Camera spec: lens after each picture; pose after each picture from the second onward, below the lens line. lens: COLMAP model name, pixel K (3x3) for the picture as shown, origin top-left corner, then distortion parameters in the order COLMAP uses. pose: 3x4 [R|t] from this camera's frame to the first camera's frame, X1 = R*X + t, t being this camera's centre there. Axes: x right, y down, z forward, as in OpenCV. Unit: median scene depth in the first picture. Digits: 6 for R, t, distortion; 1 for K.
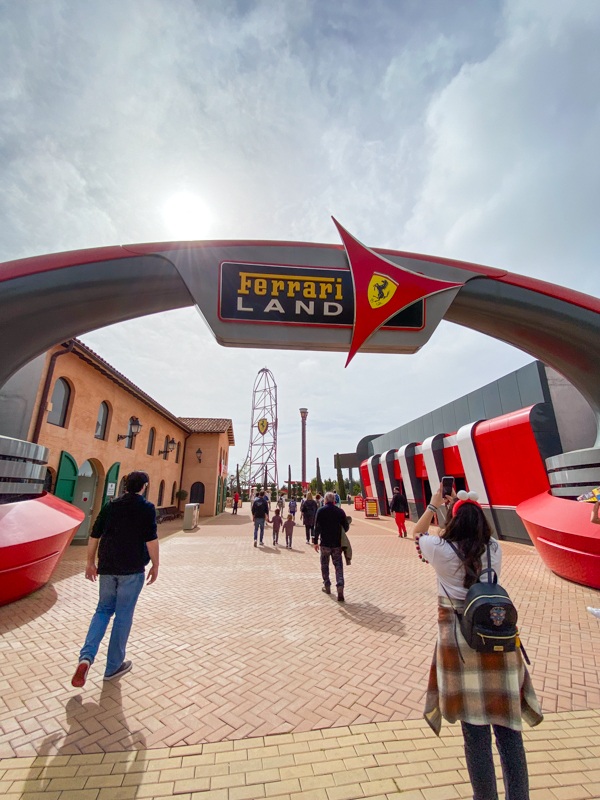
lens RADIAL K [[322.6, 0, 300.0], [0, 322.6, 400.0], [0, 0, 1]] dist [0.037281, -0.000126]
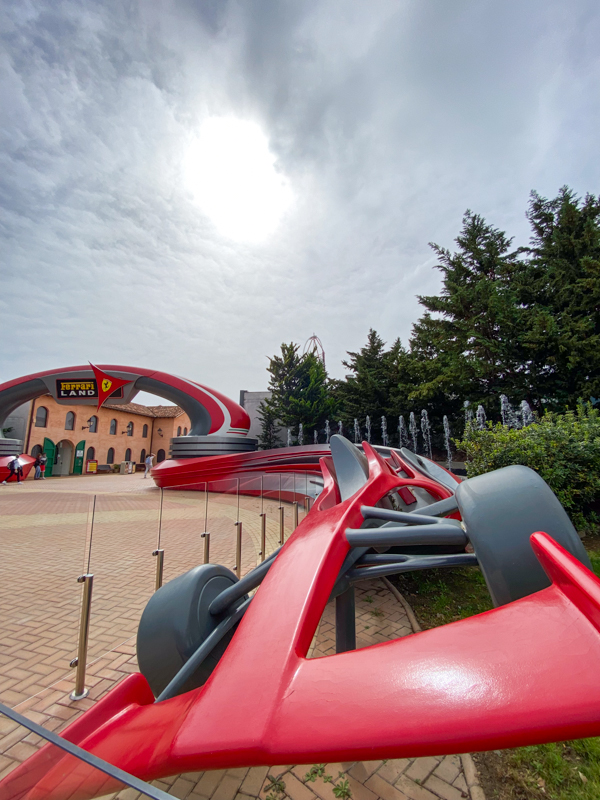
lens RADIAL K [[341.6, 0, 300.0], [0, 341.6, 400.0], [0, 0, 1]] dist [-0.001078, -0.000123]
pose [[0.979208, -0.033885, -0.200008, 2.538102], [0.055650, 0.992996, 0.104224, -0.430257], [0.195075, -0.113187, 0.974235, -1.619789]]
